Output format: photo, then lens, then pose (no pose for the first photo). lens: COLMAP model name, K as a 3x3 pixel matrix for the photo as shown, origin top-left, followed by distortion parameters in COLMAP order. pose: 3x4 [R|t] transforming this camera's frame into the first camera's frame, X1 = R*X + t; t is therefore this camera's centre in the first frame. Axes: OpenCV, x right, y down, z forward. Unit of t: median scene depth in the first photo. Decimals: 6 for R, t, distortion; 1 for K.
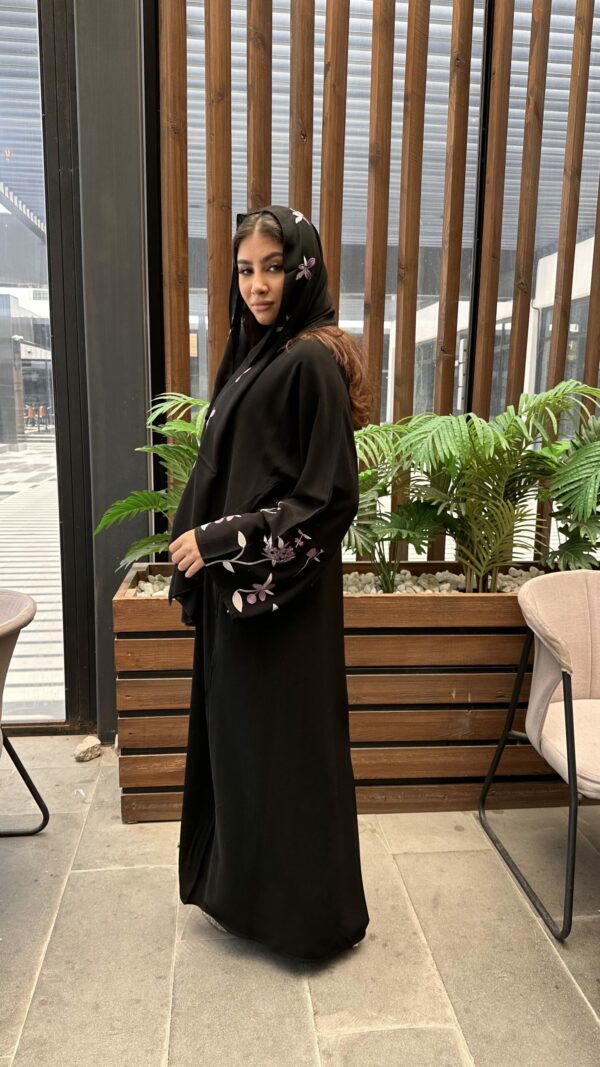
lens RADIAL K [[742.2, 0, 300.3], [0, 742.2, 532.6], [0, 0, 1]] dist [0.005557, -0.027978]
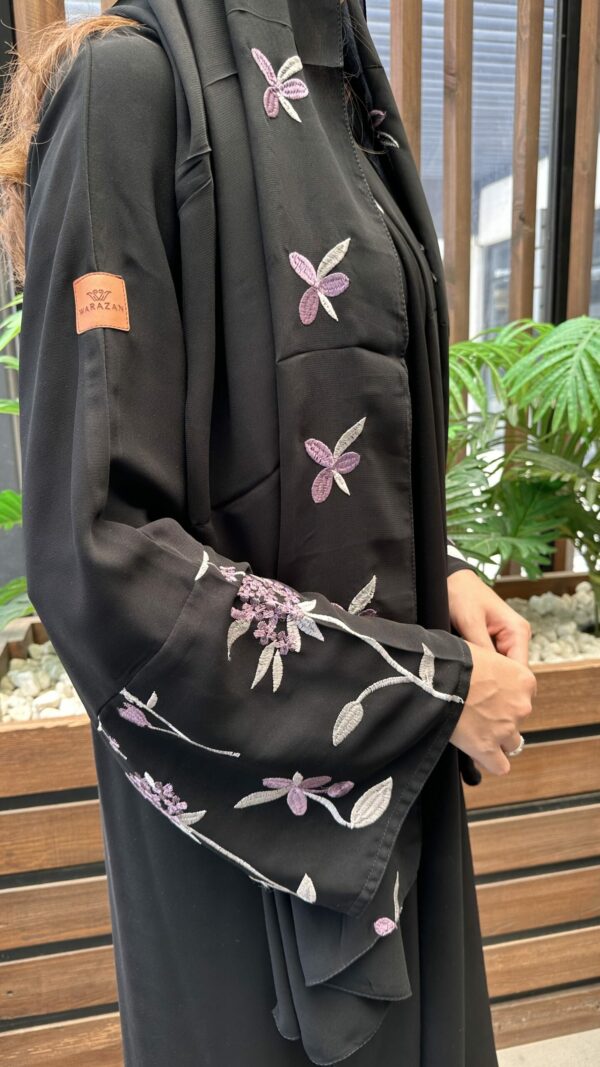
lens RADIAL K [[742.2, 0, 295.5], [0, 742.2, 527.1], [0, 0, 1]] dist [0.005557, -0.027978]
pose [[0.994099, -0.061985, 0.089024, -0.062150], [0.058620, 0.997482, 0.039922, -0.042323], [-0.091274, -0.034468, 0.995229, 0.486518]]
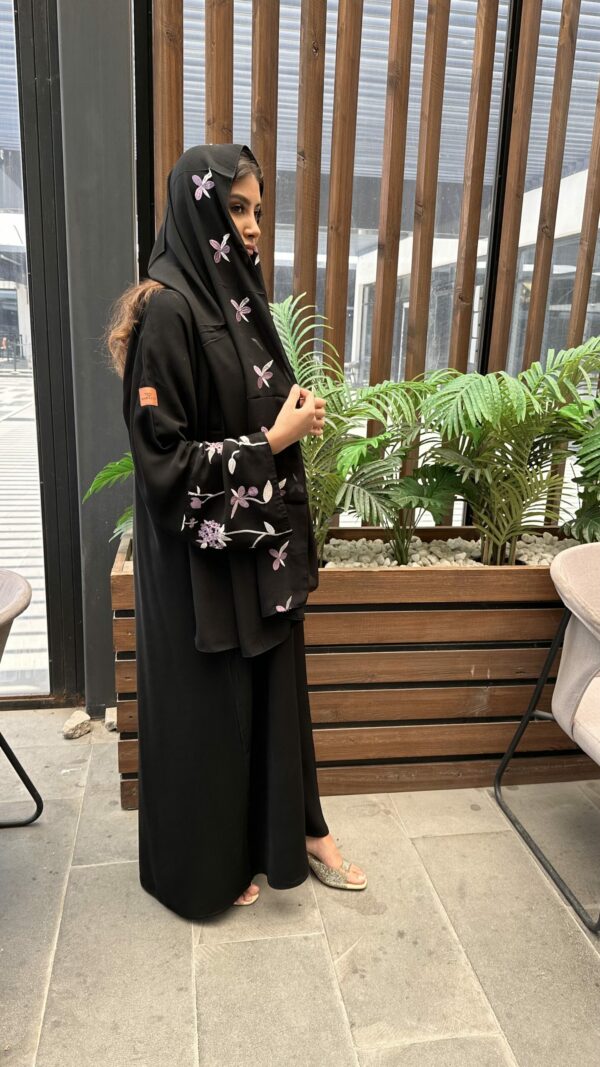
lens RADIAL K [[742.2, 0, 305.3], [0, 742.2, 533.0], [0, 0, 1]] dist [0.005557, -0.027978]
pose [[0.998035, 0.001833, 0.062629, -0.066597], [-0.007003, 0.996571, 0.082442, -0.034750], [-0.062263, -0.082719, 0.994626, 0.080586]]
